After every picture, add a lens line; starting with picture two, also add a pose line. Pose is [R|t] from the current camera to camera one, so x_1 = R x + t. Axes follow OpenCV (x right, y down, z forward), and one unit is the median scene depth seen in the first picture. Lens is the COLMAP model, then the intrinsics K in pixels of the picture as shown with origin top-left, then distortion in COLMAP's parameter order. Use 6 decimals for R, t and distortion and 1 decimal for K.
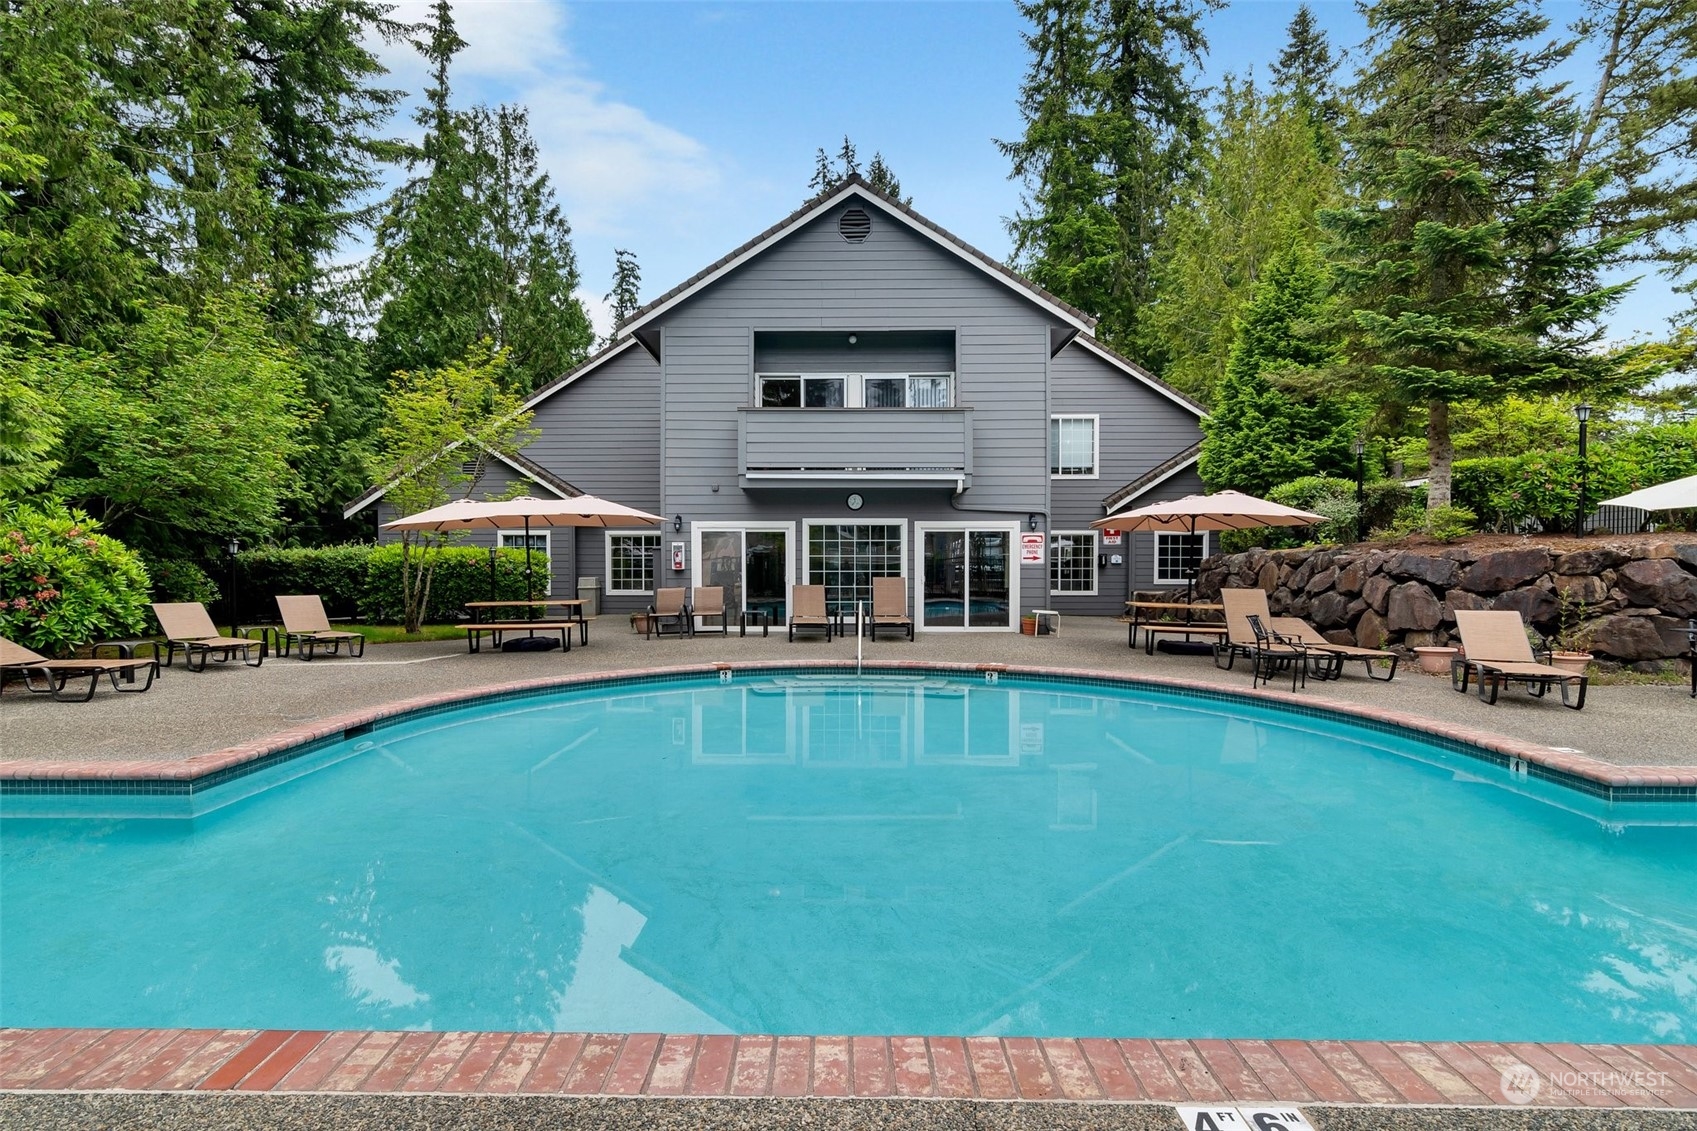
lens RADIAL K [[874.8, 0, 845.6], [0, 874.8, 588.9], [0, 0, 1]] dist [-0.013932, 0.001070]
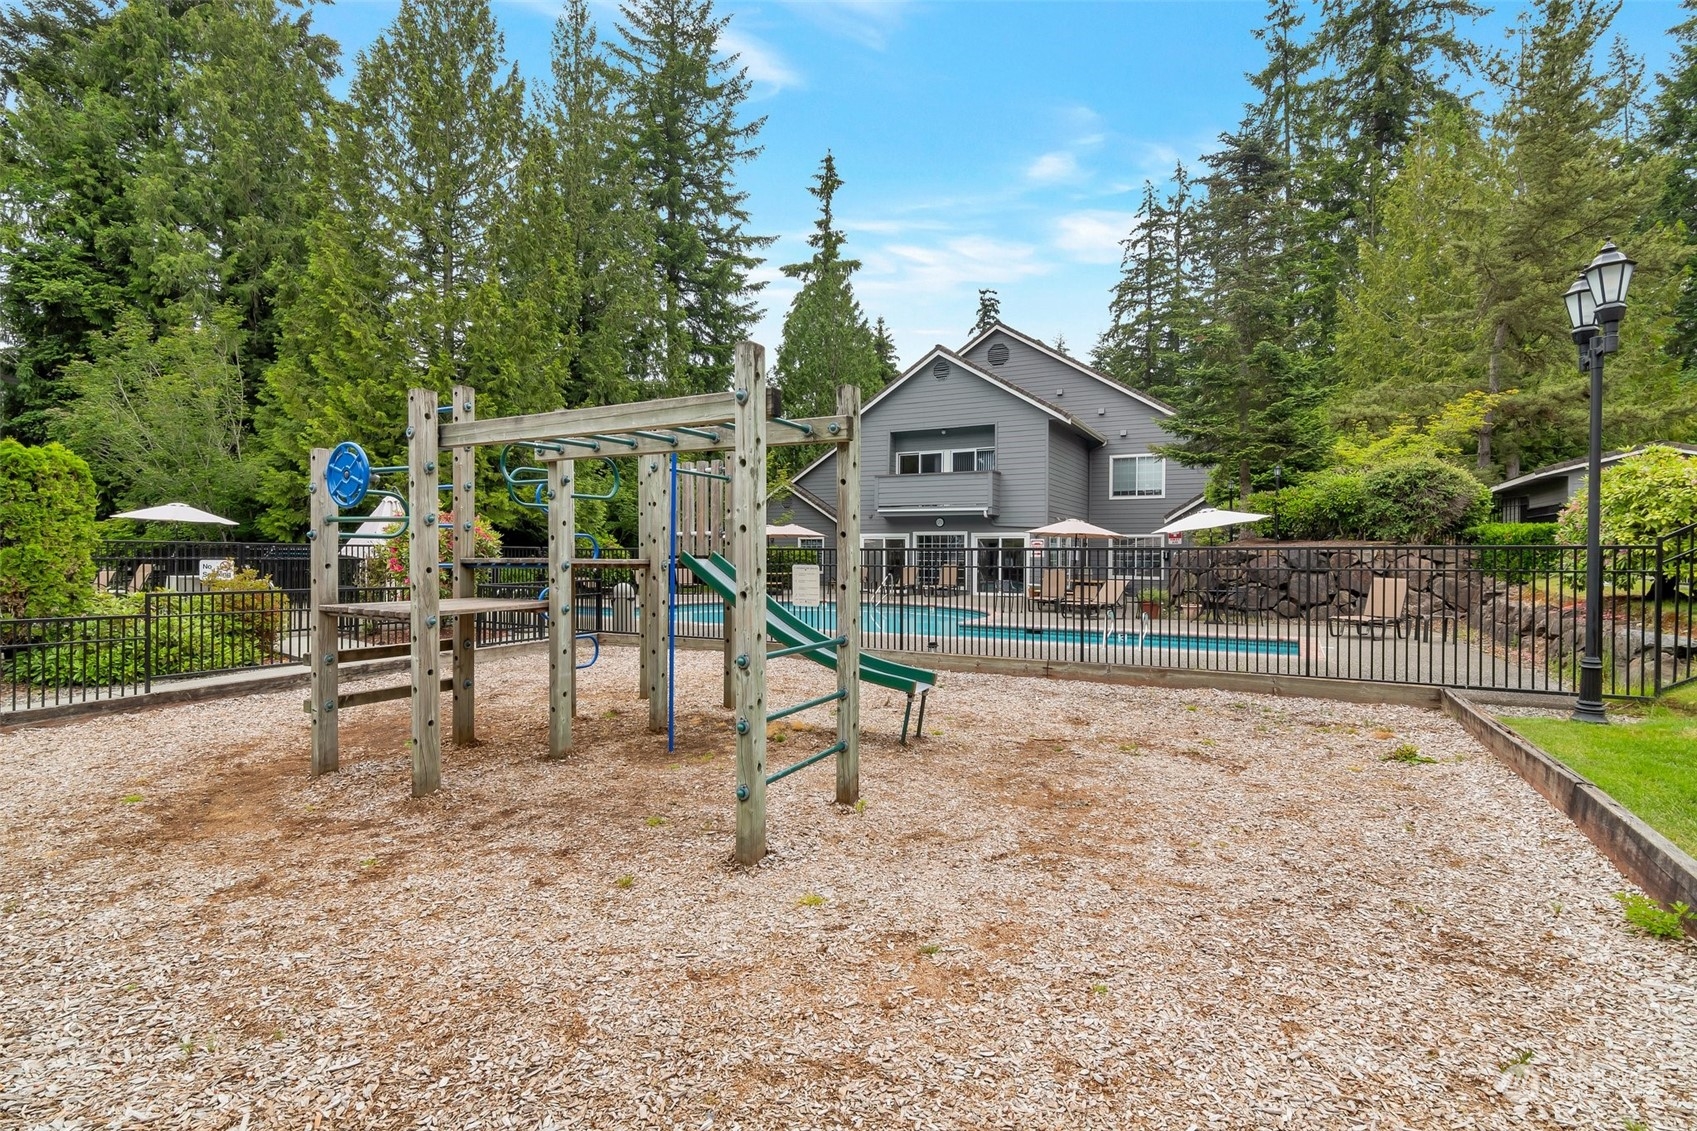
lens RADIAL K [[861.2, 0, 816.9], [0, 861.2, 555.5], [0, 0, 1]] dist [0.002085, 0.009436]
pose [[0.874110, 0.005508, -0.485697, 0.635374], [-0.018851, 0.999567, -0.022592, 0.013979], [0.485362, 0.028904, 0.873835, -0.671430]]
